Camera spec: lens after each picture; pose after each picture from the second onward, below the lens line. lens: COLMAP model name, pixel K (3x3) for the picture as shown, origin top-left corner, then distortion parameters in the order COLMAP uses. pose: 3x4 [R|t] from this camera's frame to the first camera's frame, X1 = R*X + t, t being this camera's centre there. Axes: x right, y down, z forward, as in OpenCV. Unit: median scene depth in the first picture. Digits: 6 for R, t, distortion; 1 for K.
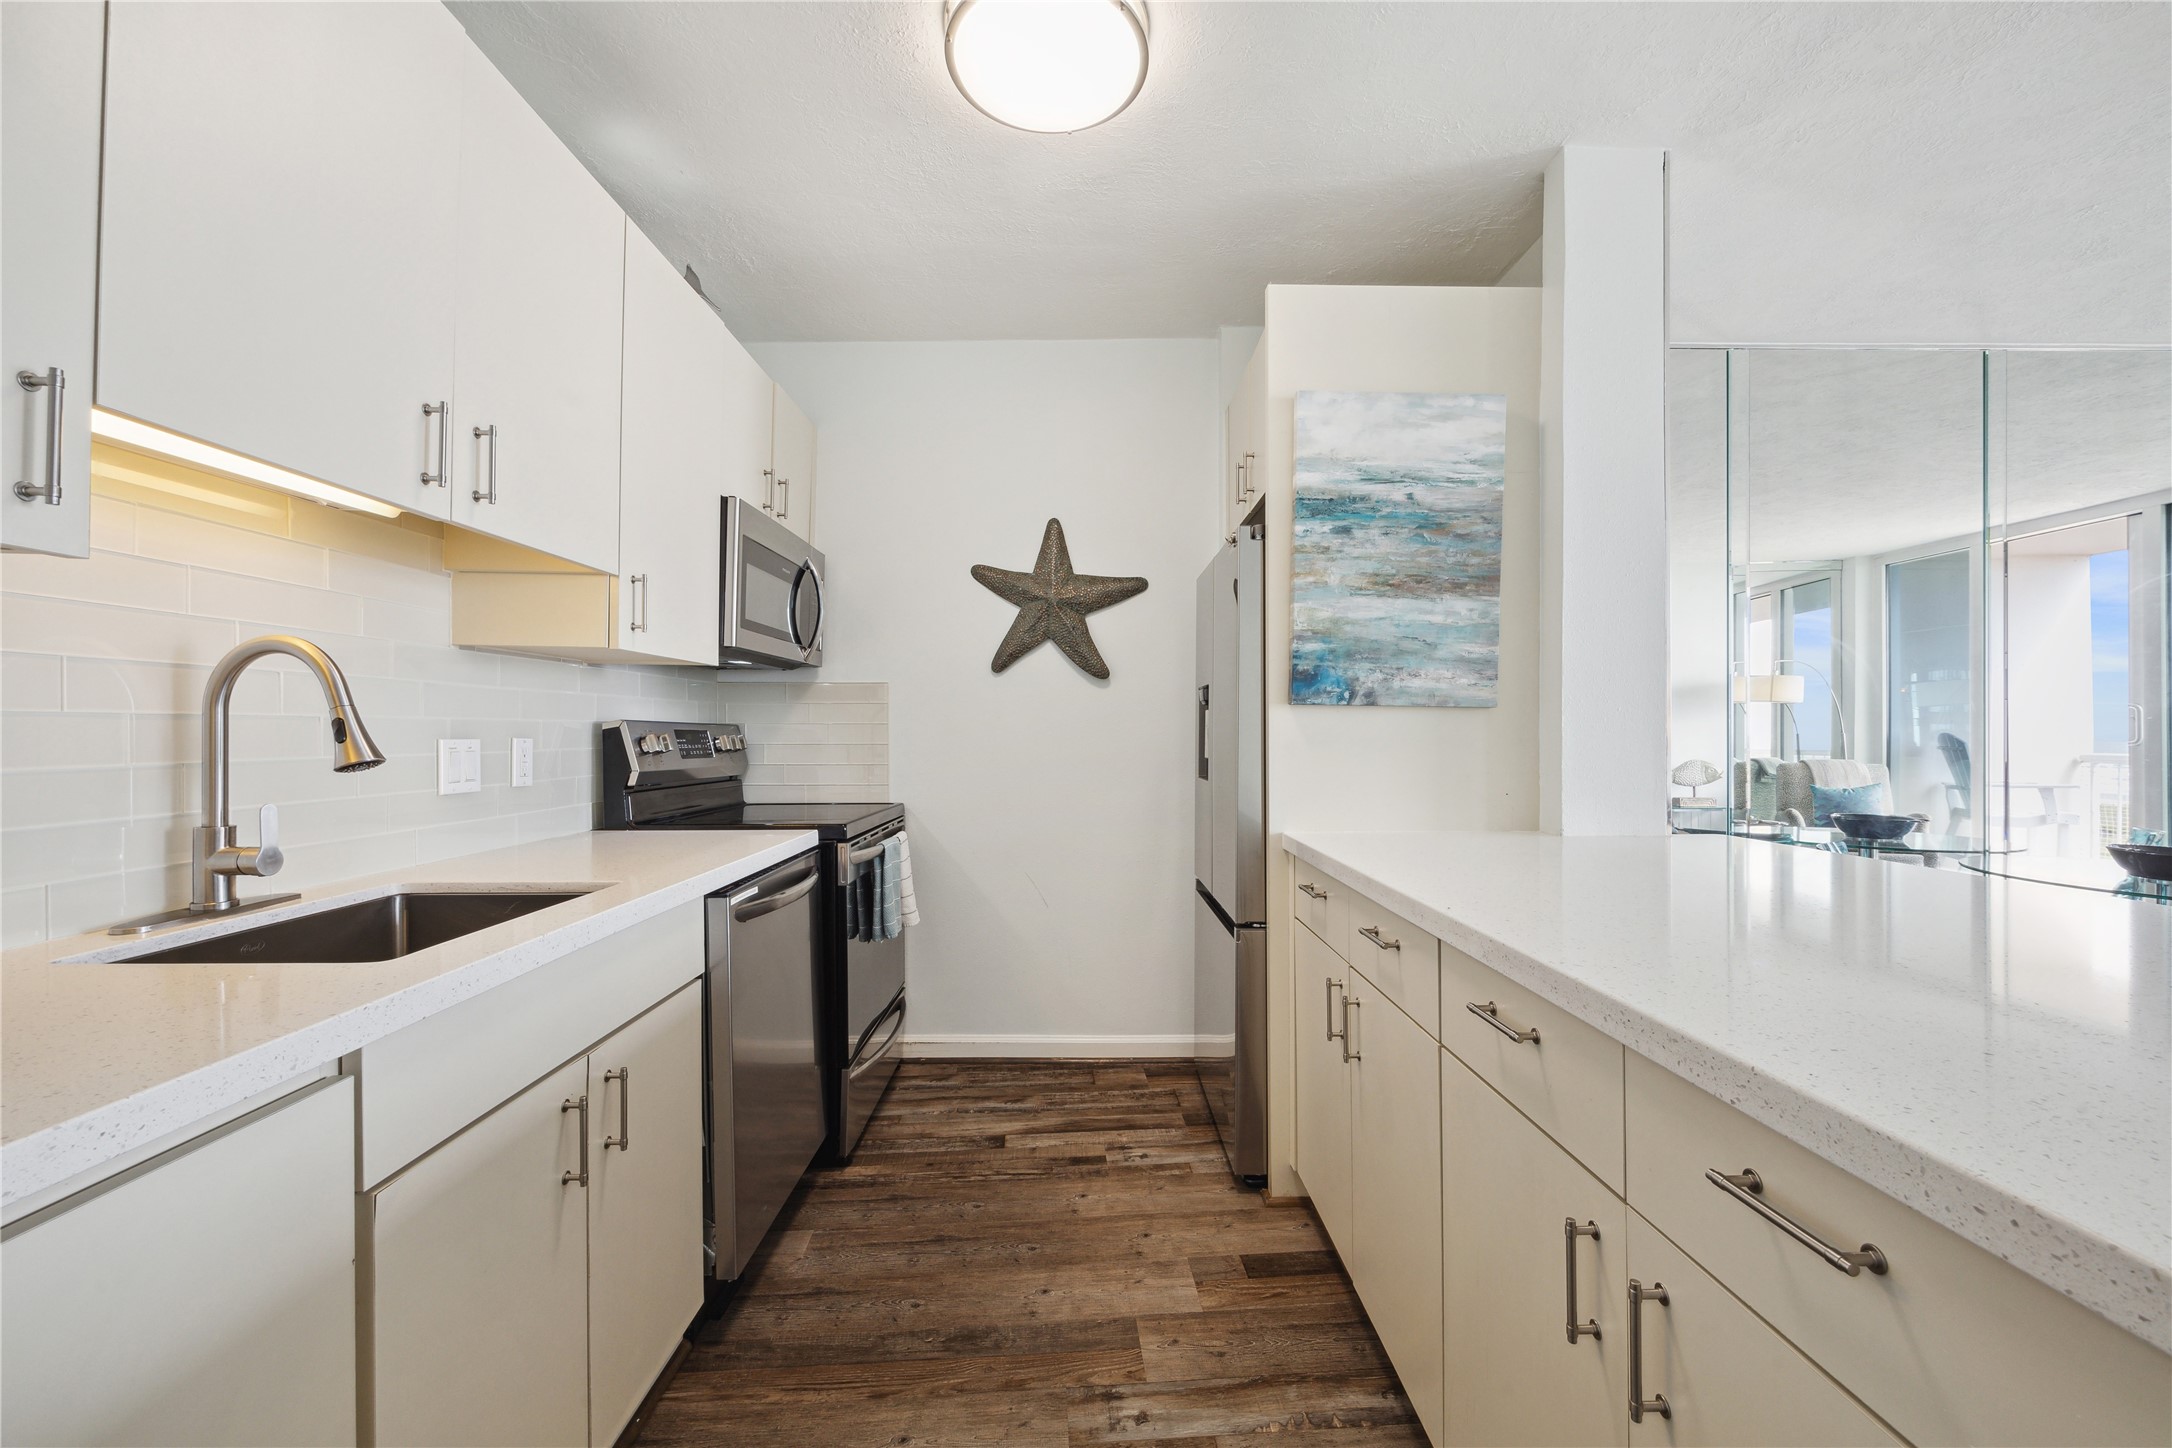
lens RADIAL K [[858.8, 0, 1104.6], [0, 858.8, 730.5], [0, 0, 1]] dist [-0.003050, -0.000606]
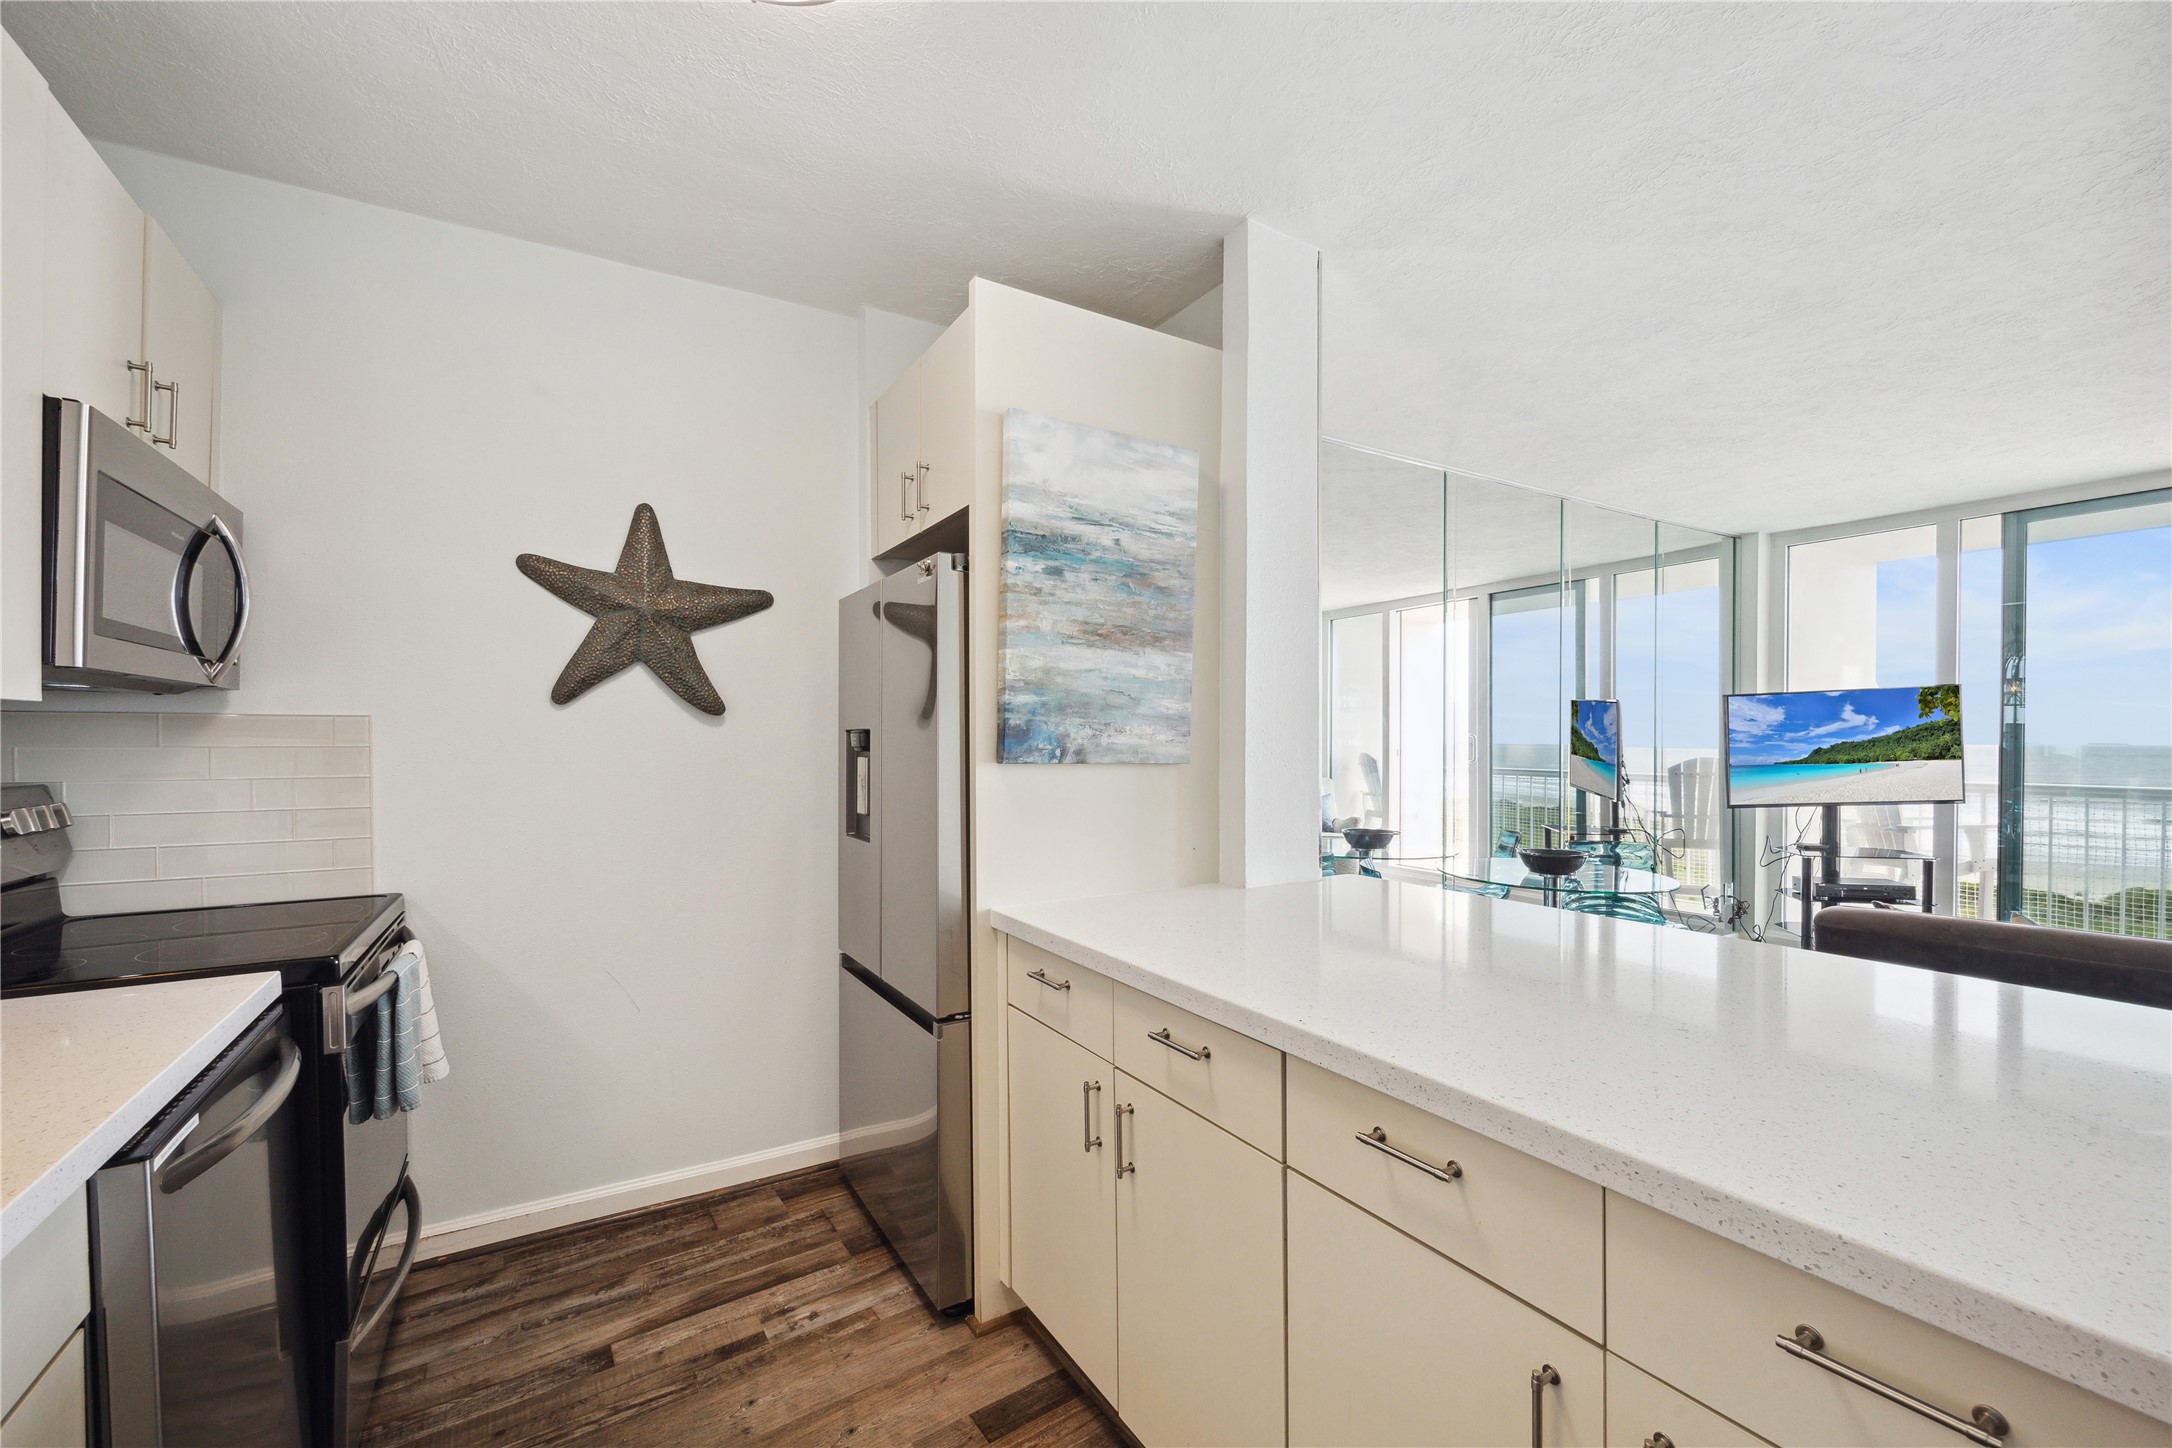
lens RADIAL K [[858.8, 0, 1077.2], [0, 858.8, 748.9], [0, 0, 1]] dist [-0.003050, -0.000606]
pose [[0.862826, -0.006205, 0.505463, -0.162210], [-0.001403, 0.999891, 0.014670, -0.058587], [-0.505500, -0.013367, 0.862723, 0.201768]]
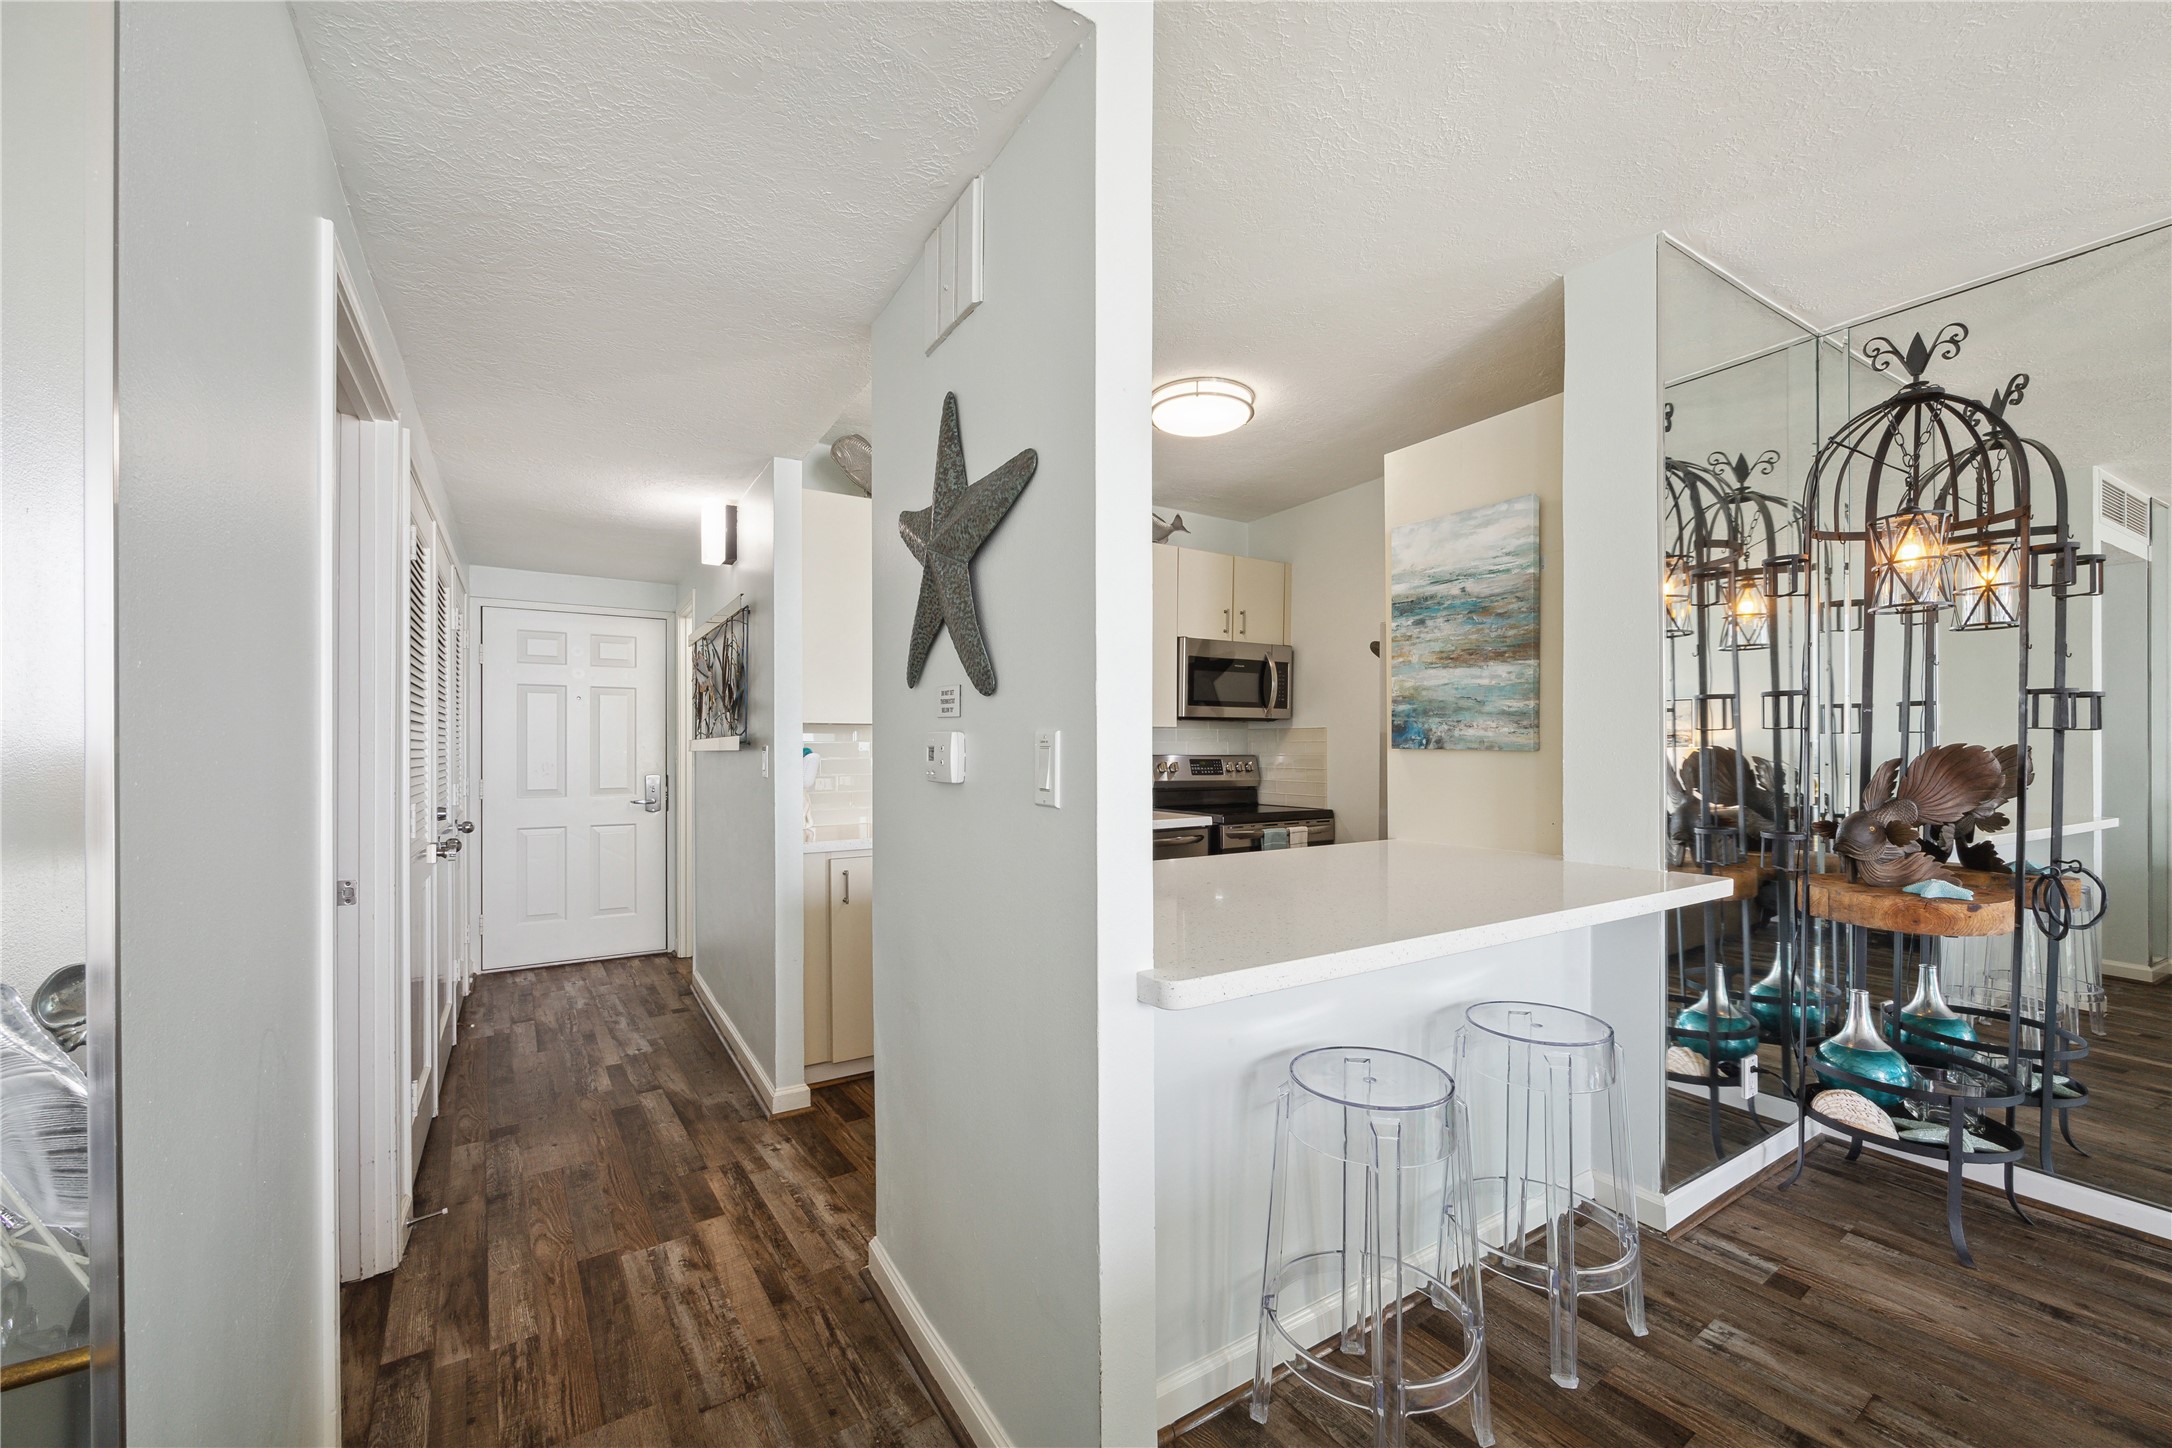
lens RADIAL K [[858.8, 0, 1070.4], [0, 858.8, 739.4], [0, 0, 1]] dist [-0.003050, -0.000606]
pose [[0.496618, -0.008857, -0.867924, 1.191044], [0.002302, 0.999958, -0.008887, -0.033998], [0.867966, 0.002416, 0.496618, -0.170358]]
